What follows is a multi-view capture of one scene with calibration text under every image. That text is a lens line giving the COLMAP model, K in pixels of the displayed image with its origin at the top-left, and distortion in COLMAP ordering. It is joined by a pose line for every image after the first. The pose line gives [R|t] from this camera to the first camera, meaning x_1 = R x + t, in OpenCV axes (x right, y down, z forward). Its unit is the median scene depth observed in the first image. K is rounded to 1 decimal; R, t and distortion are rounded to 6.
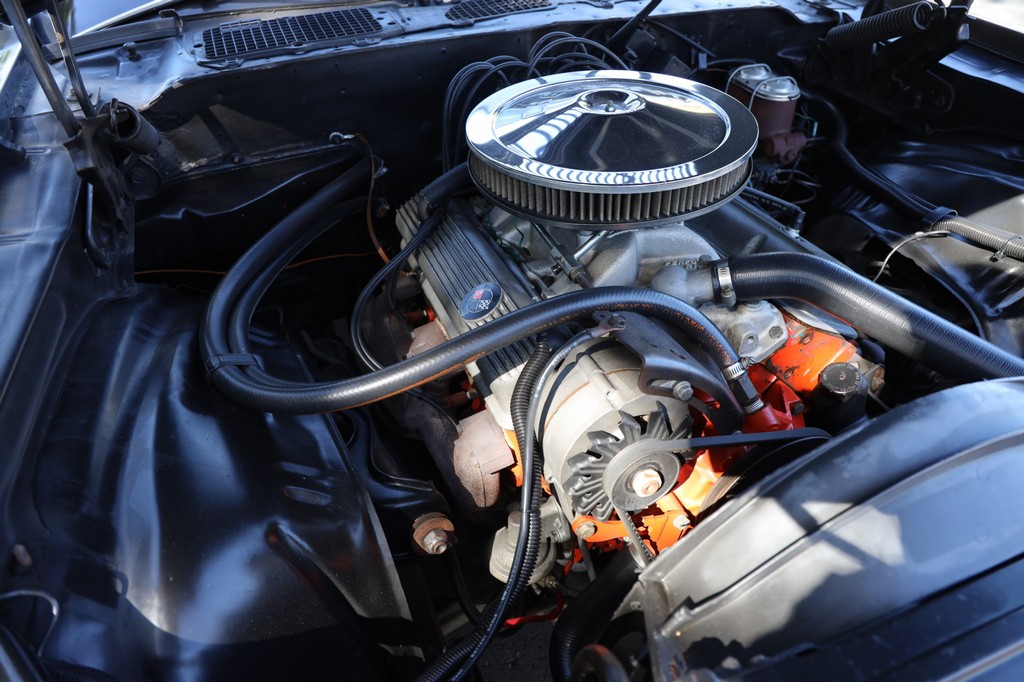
lens RADIAL K [[712.4, 0, 515.3], [0, 712.4, 347.6], [0, 0, 1]] dist [-0.091487, 0.070132]
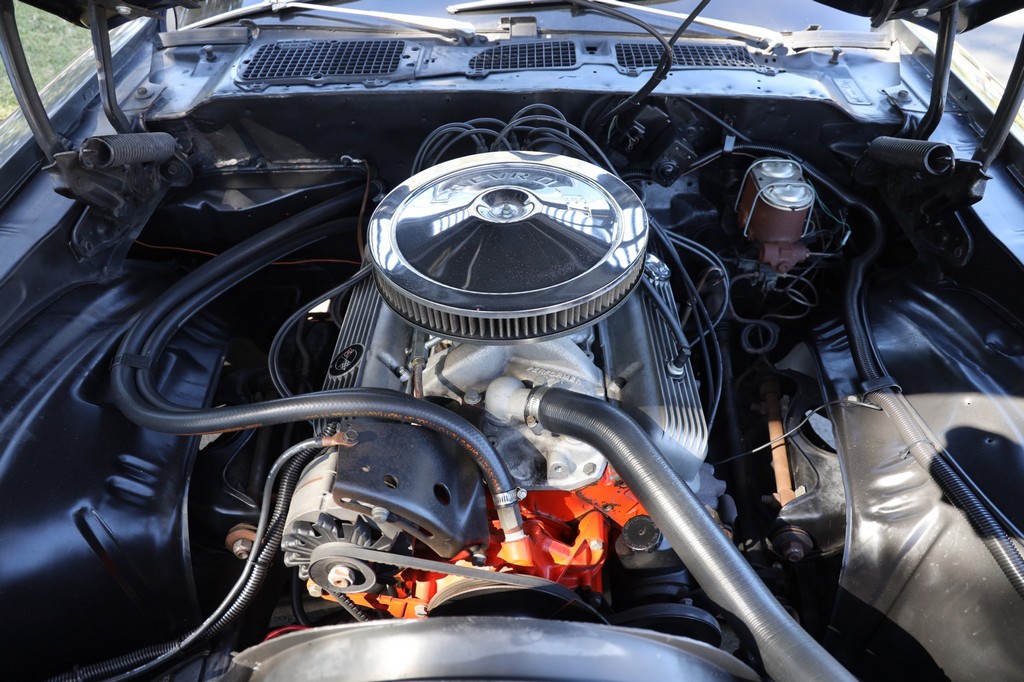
lens RADIAL K [[712.4, 0, 515.3], [0, 712.4, 347.6], [0, 0, 1]] dist [-0.091487, 0.070132]
pose [[0.926523, 0.267101, -0.264976, 0.371533], [-0.244269, 0.962707, 0.116310, -0.211343], [0.286160, -0.043039, 0.957215, -0.000171]]
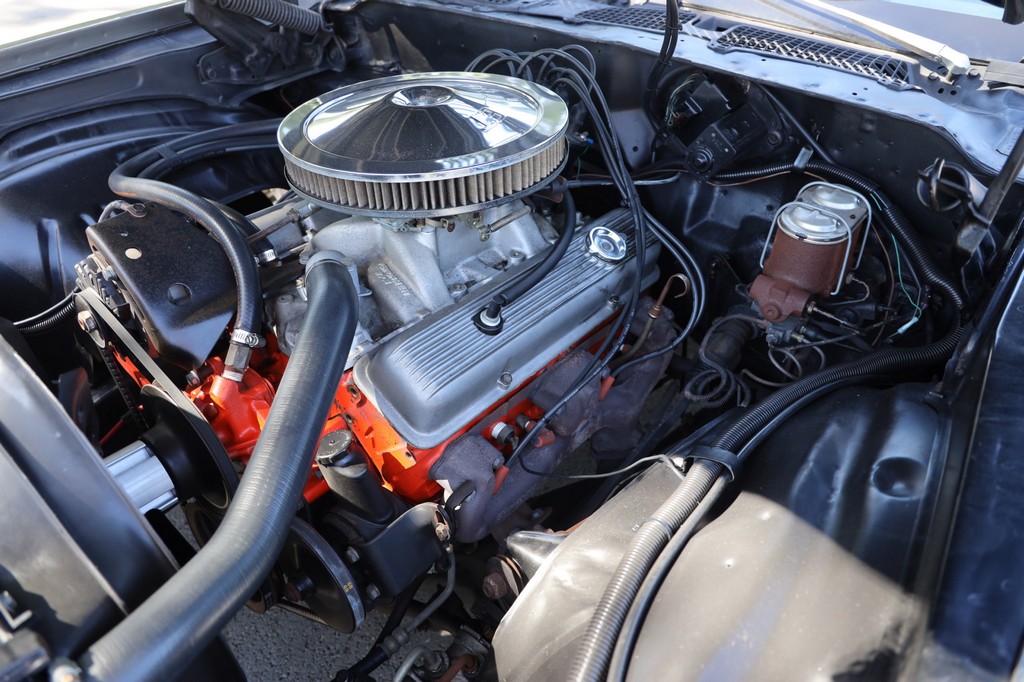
lens RADIAL K [[712.4, 0, 515.3], [0, 712.4, 347.6], [0, 0, 1]] dist [-0.091487, 0.070132]
pose [[0.479945, 0.556791, -0.677965, 0.839553], [-0.558648, 0.789819, 0.253175, -0.307806], [0.676436, 0.257233, 0.690120, 0.384566]]
